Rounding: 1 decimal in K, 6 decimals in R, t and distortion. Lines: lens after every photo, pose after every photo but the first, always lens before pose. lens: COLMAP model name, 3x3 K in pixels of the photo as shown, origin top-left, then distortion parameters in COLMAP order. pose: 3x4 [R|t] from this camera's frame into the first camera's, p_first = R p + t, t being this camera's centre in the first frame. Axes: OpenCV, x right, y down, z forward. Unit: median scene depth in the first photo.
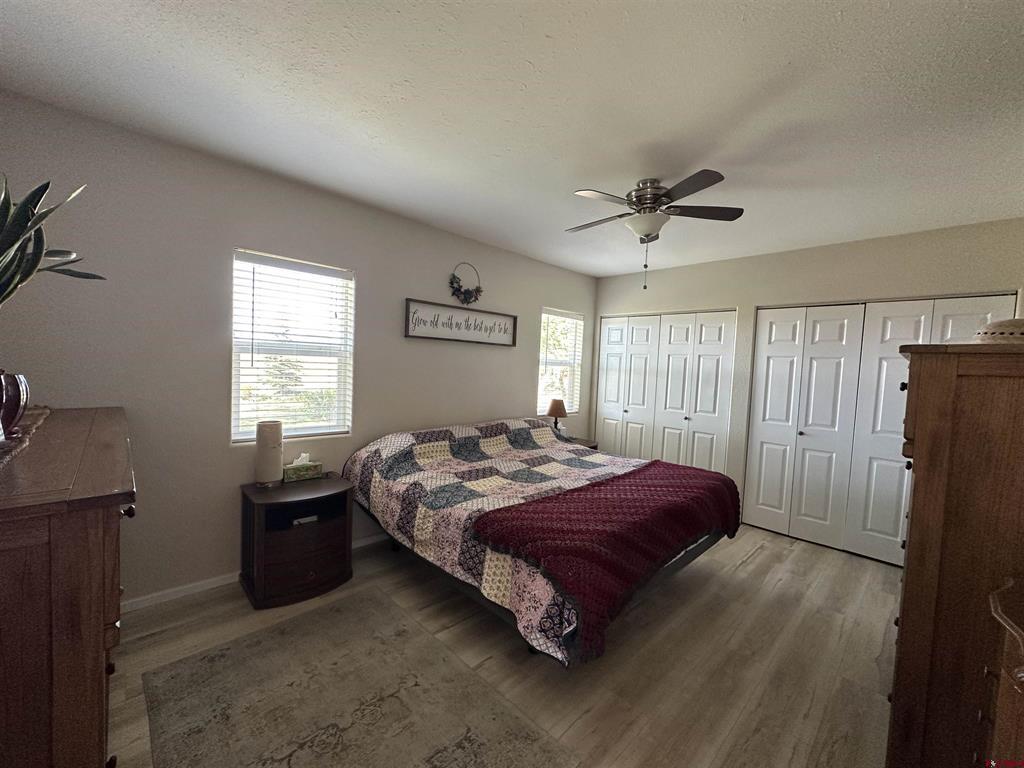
lens RADIAL K [[406.4, 0, 519.6], [0, 406.4, 382.8], [0, 0, 1]] dist [-0.005756, 0.001809]
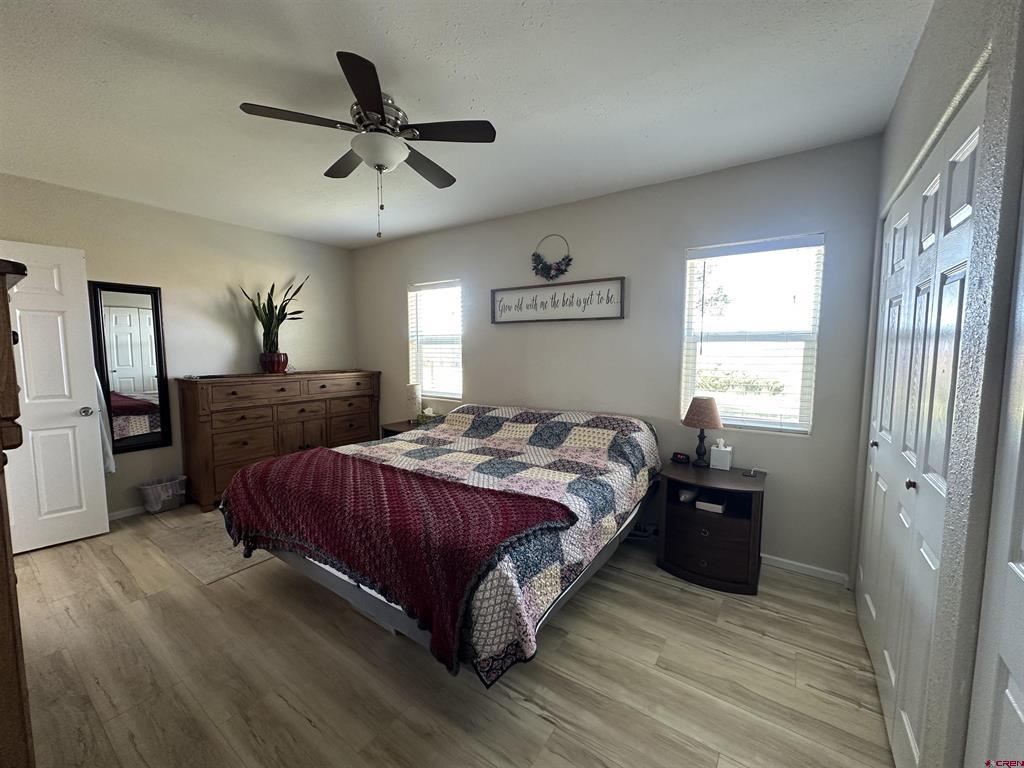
lens RADIAL K [[406.4, 0, 518.8], [0, 406.4, 385.2], [0, 0, 1]] dist [-0.005756, 0.001809]
pose [[0.186374, 0.056961, -0.980826, 0.808603], [-0.030252, 0.998177, 0.052220, 0.001053], [0.982013, 0.019939, 0.187757, 0.781529]]
